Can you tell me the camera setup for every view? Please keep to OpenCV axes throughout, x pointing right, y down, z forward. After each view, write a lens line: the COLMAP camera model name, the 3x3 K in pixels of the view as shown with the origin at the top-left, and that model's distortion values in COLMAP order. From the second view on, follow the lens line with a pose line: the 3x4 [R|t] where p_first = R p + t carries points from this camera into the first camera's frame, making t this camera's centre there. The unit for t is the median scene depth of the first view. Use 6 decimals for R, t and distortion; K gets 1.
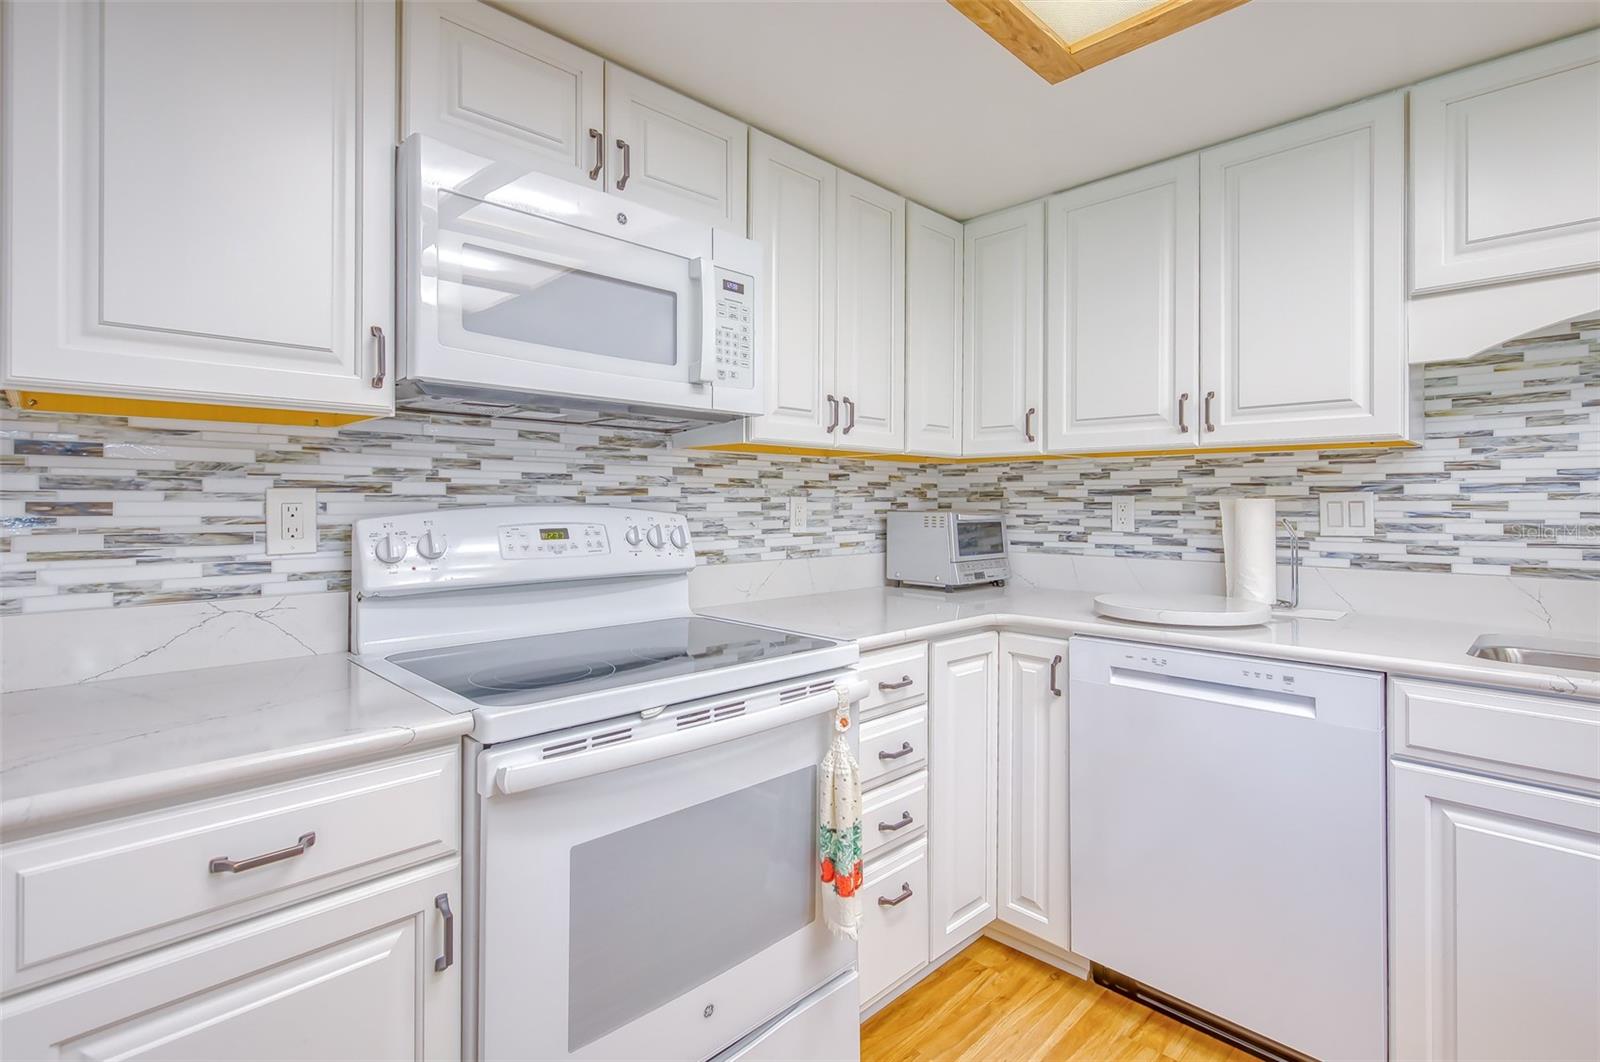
lens RADIAL K [[771.8, 0, 819.0], [0, 771.8, 496.5], [0, 0, 1]] dist [0.006410, -0.000988]
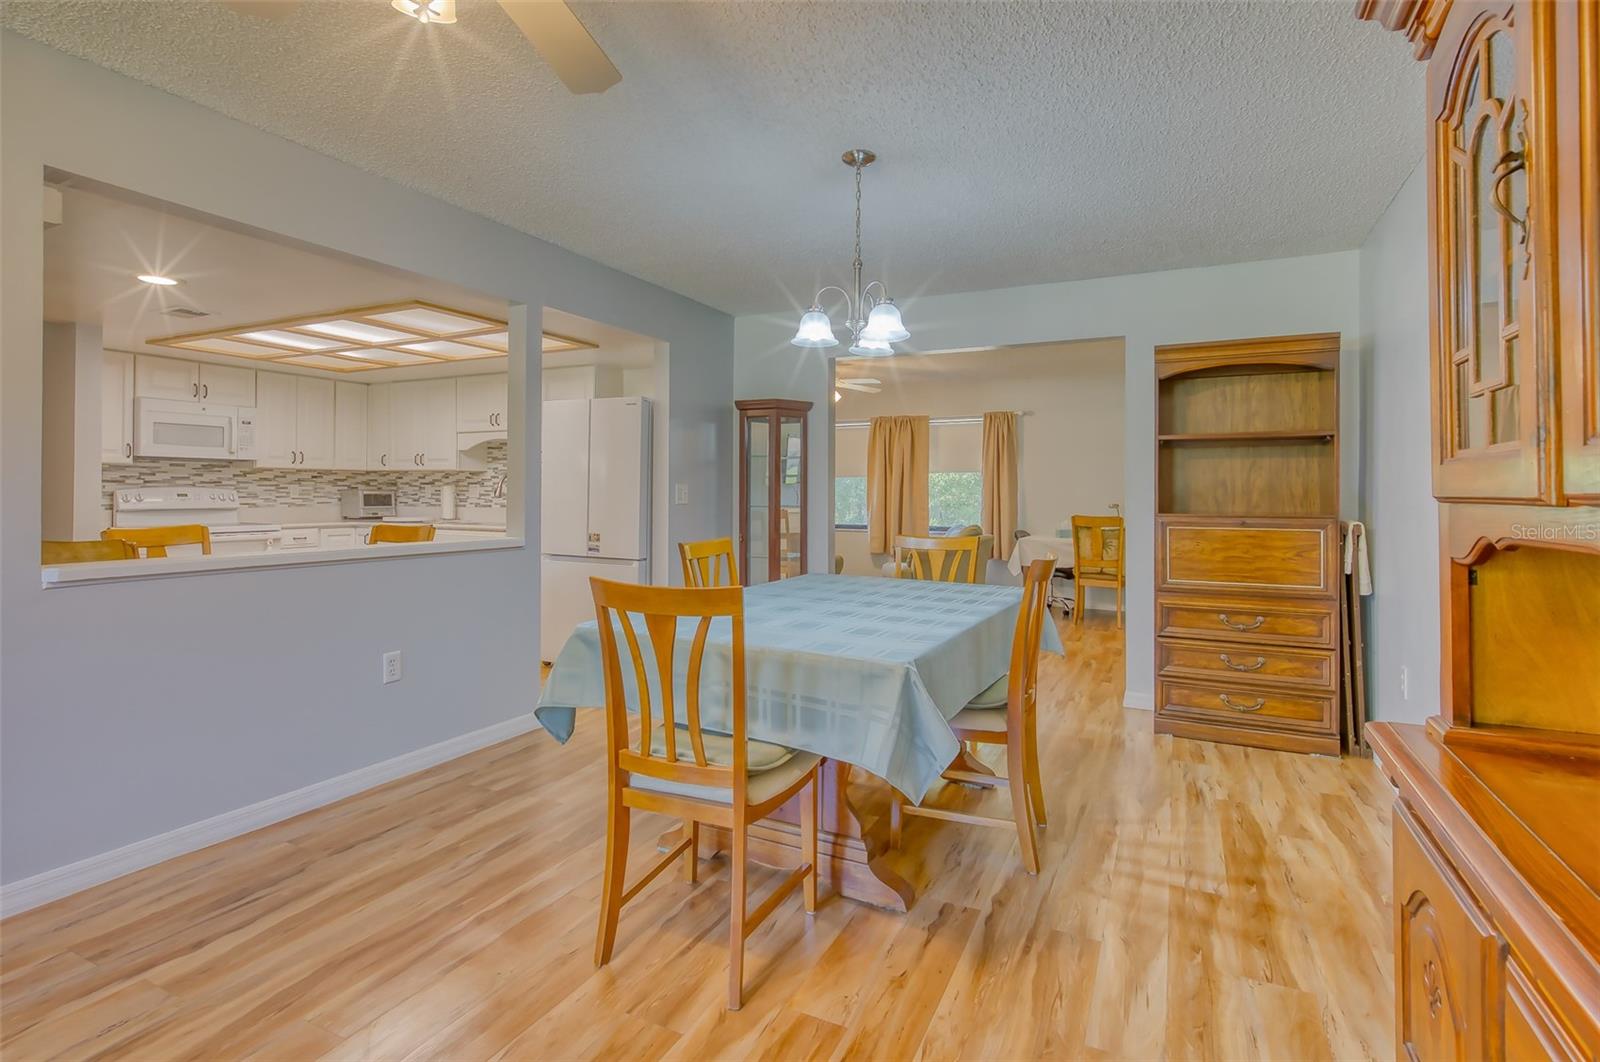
lens RADIAL K [[771.8, 0, 811.5], [0, 771.8, 485.7], [0, 0, 1]] dist [0.006410, -0.000988]
pose [[0.948229, 0.005912, 0.317532, 1.120306], [-0.006601, 0.999978, 0.001094, -0.014068], [-0.317519, -0.003133, 0.948247, -2.902287]]
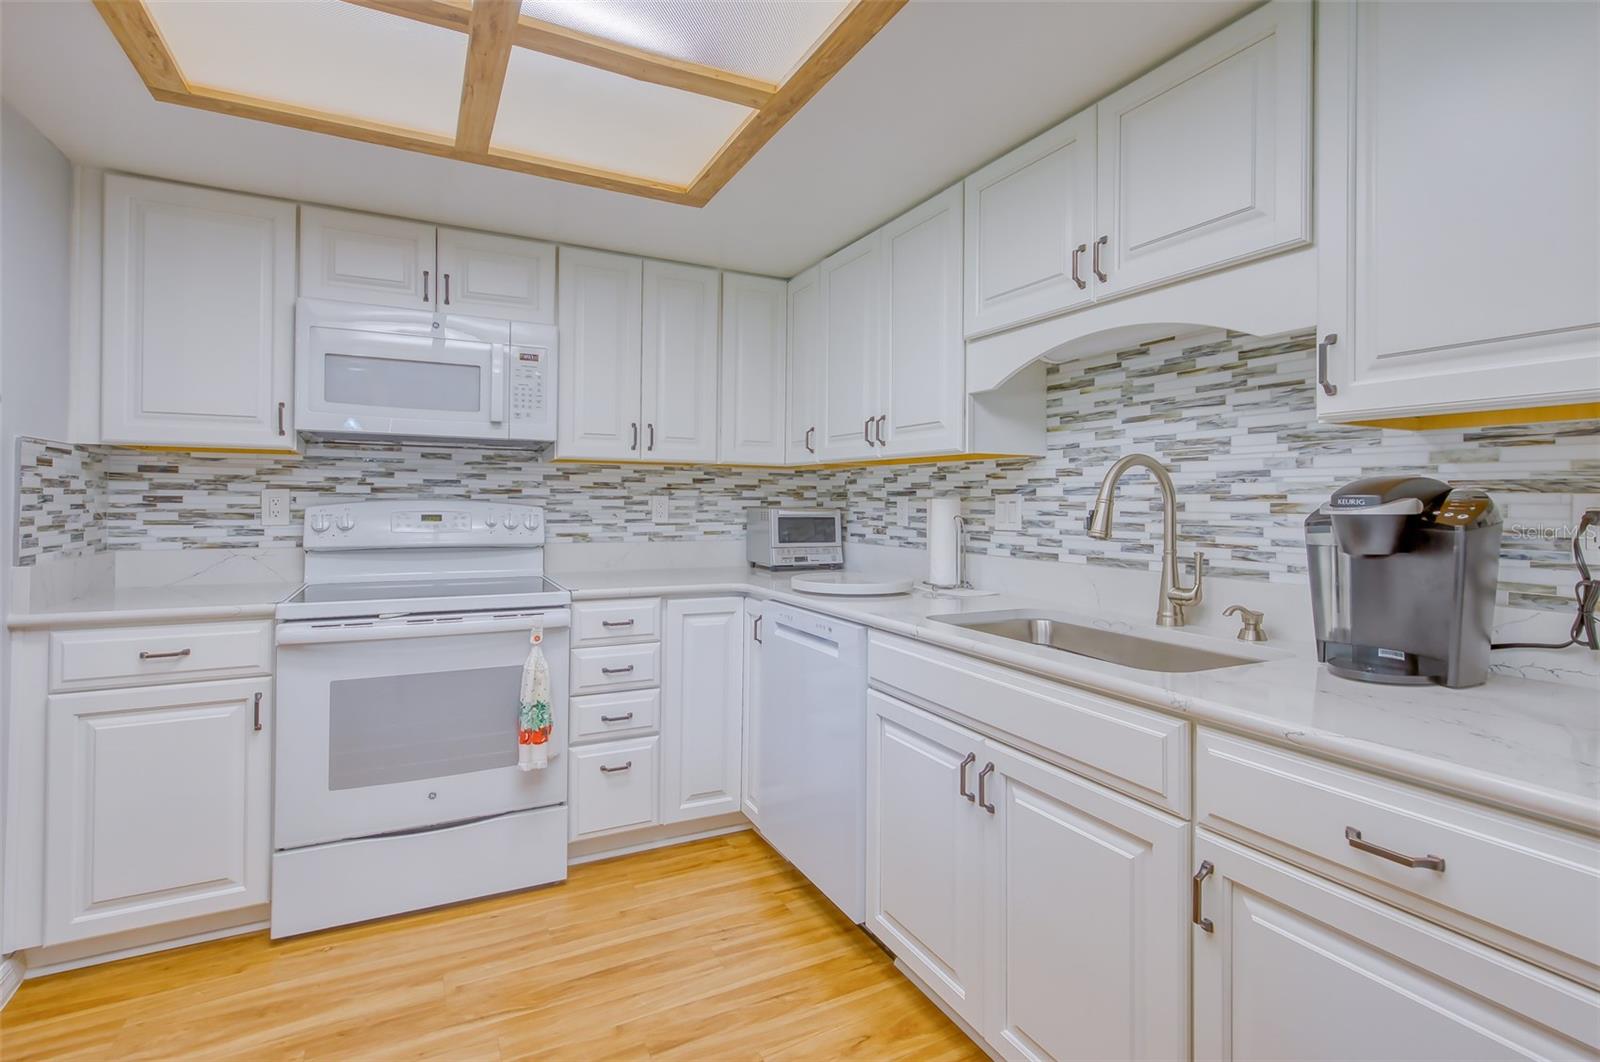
lens RADIAL K [[771.8, 0, 805.4], [0, 771.8, 493.9], [0, 0, 1]] dist [0.006410, -0.000988]
pose [[0.952423, 0.004522, -0.304747, 0.835792], [-0.005508, 0.999982, -0.002377, -0.001382], [0.304731, 0.003943, 0.952430, -0.272203]]
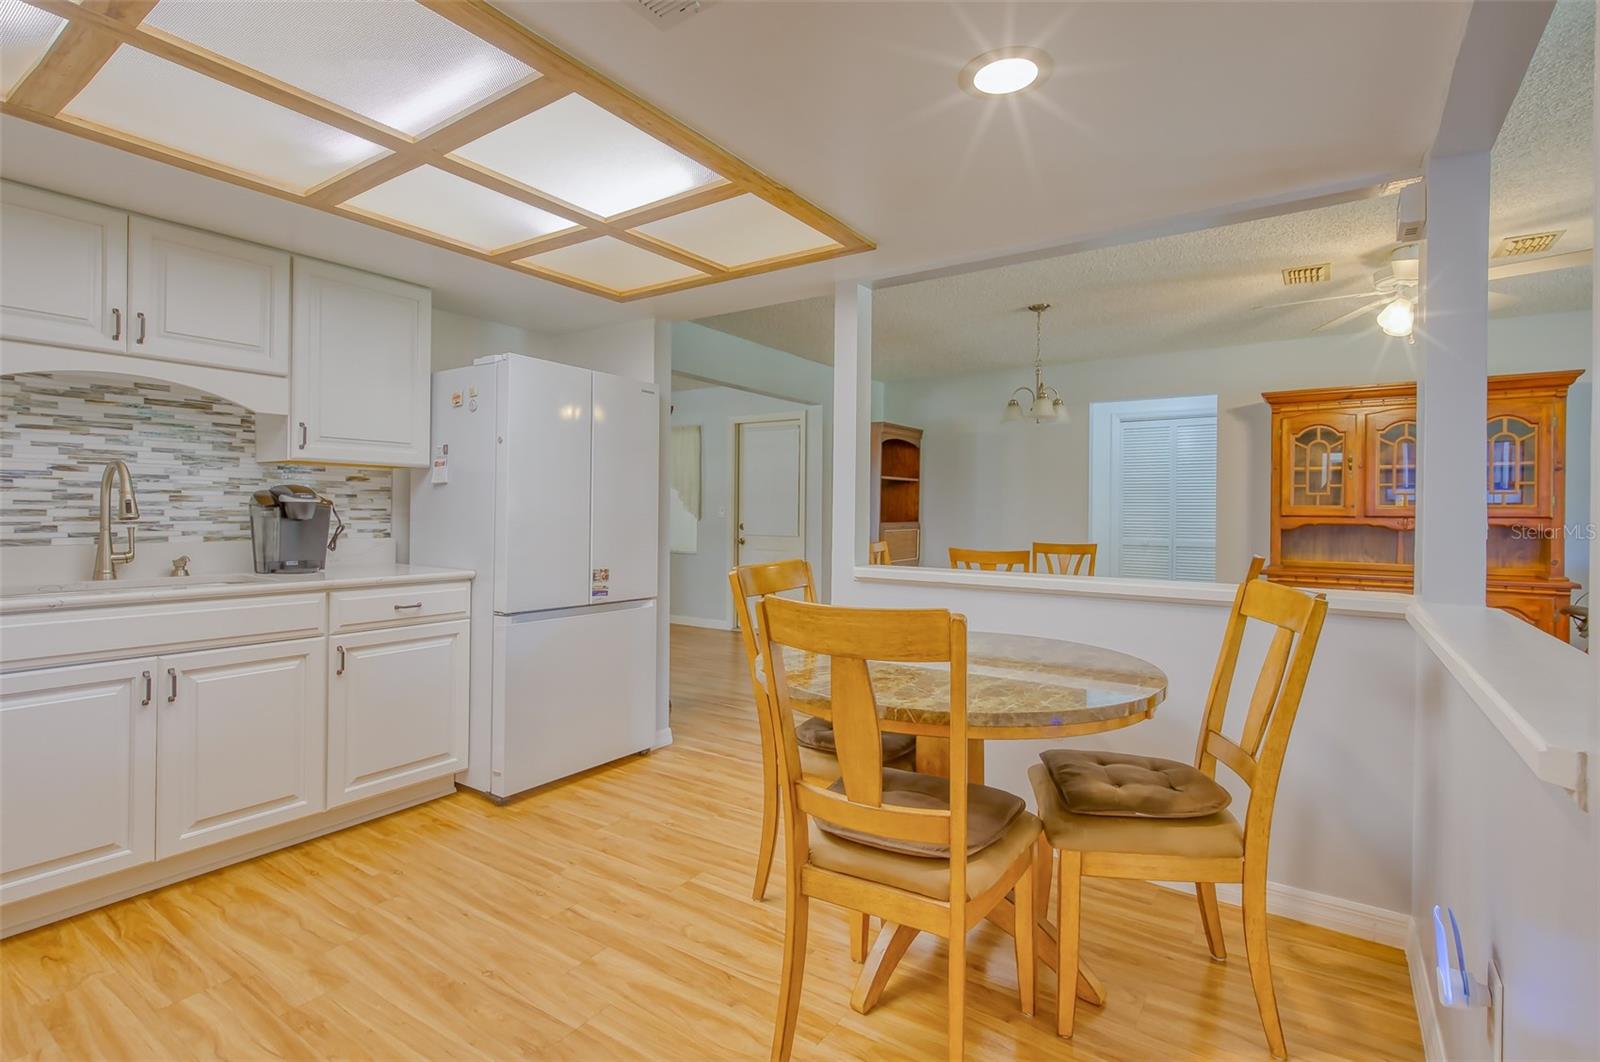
lens RADIAL K [[771.8, 0, 803.3], [0, 771.8, 509.8], [0, 0, 1]] dist [0.006410, -0.000988]
pose [[-0.179891, 0.003748, 0.983679, -0.682375], [-0.015284, 0.999861, -0.006605, 0.024688], [-0.983568, -0.016223, -0.179809, -0.186529]]
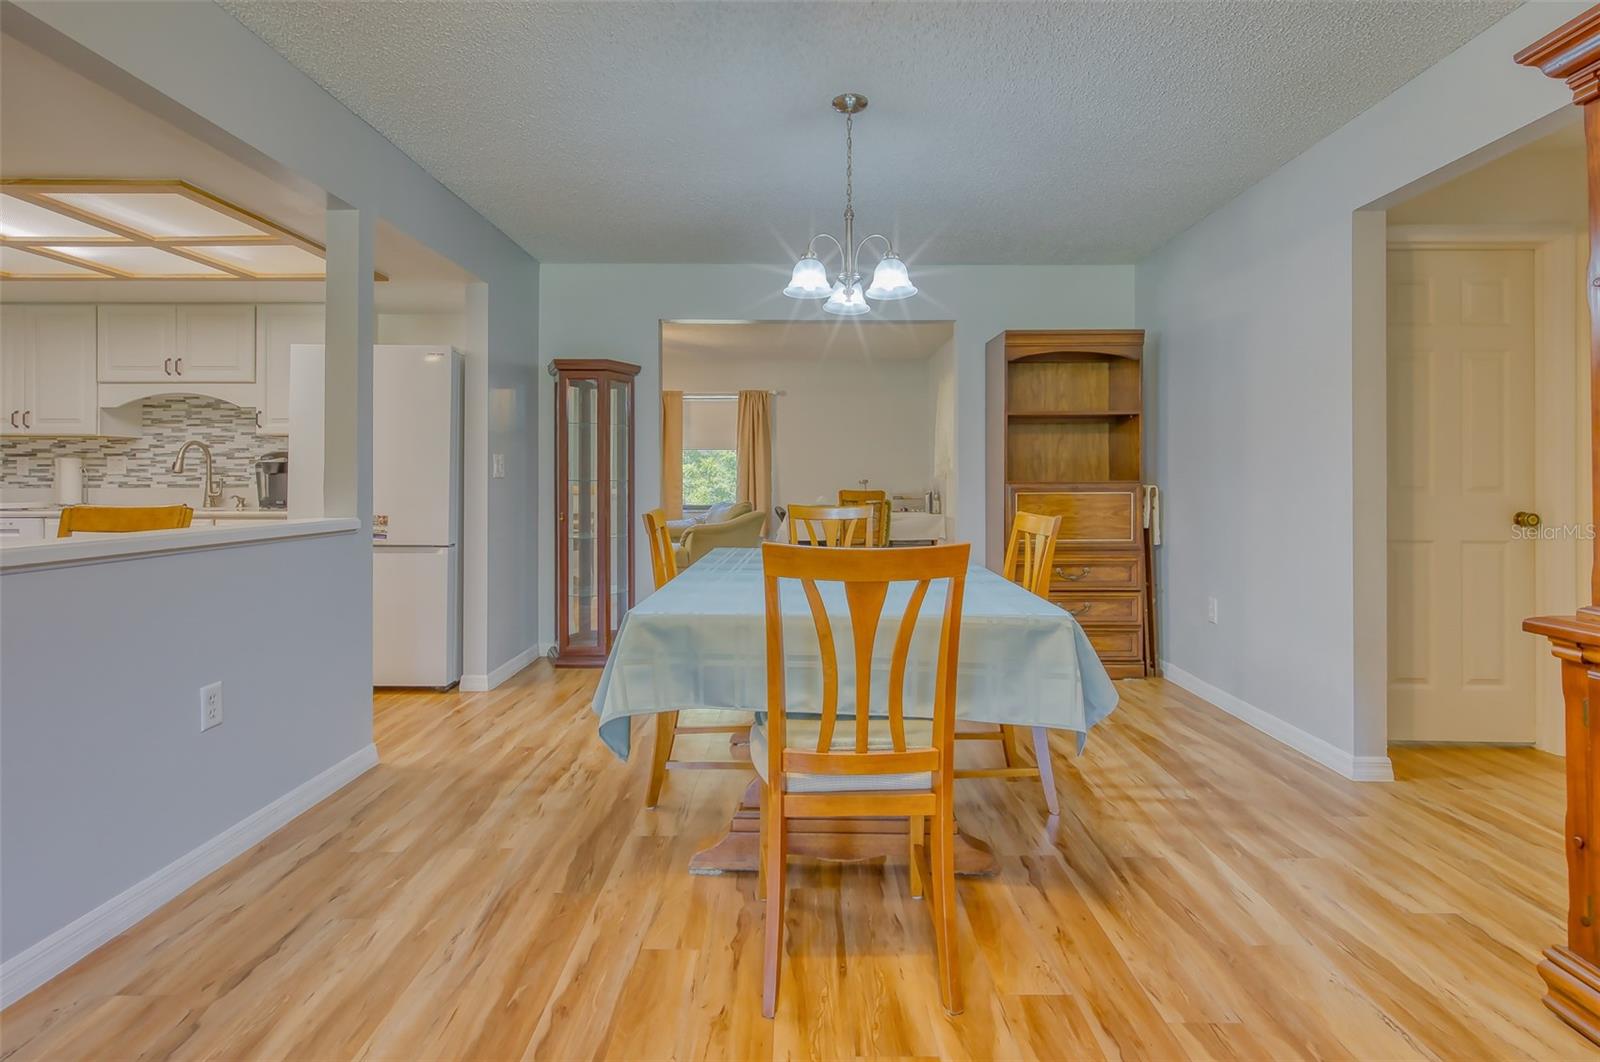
lens RADIAL K [[771.8, 0, 804.4], [0, 771.8, 473.1], [0, 0, 1]] dist [0.006410, -0.000988]
pose [[0.716759, 0.003215, 0.697314, 0.598871], [-0.005979, 0.999981, 0.001536, 0.034201], [-0.697295, -0.005270, 0.716764, -2.449930]]
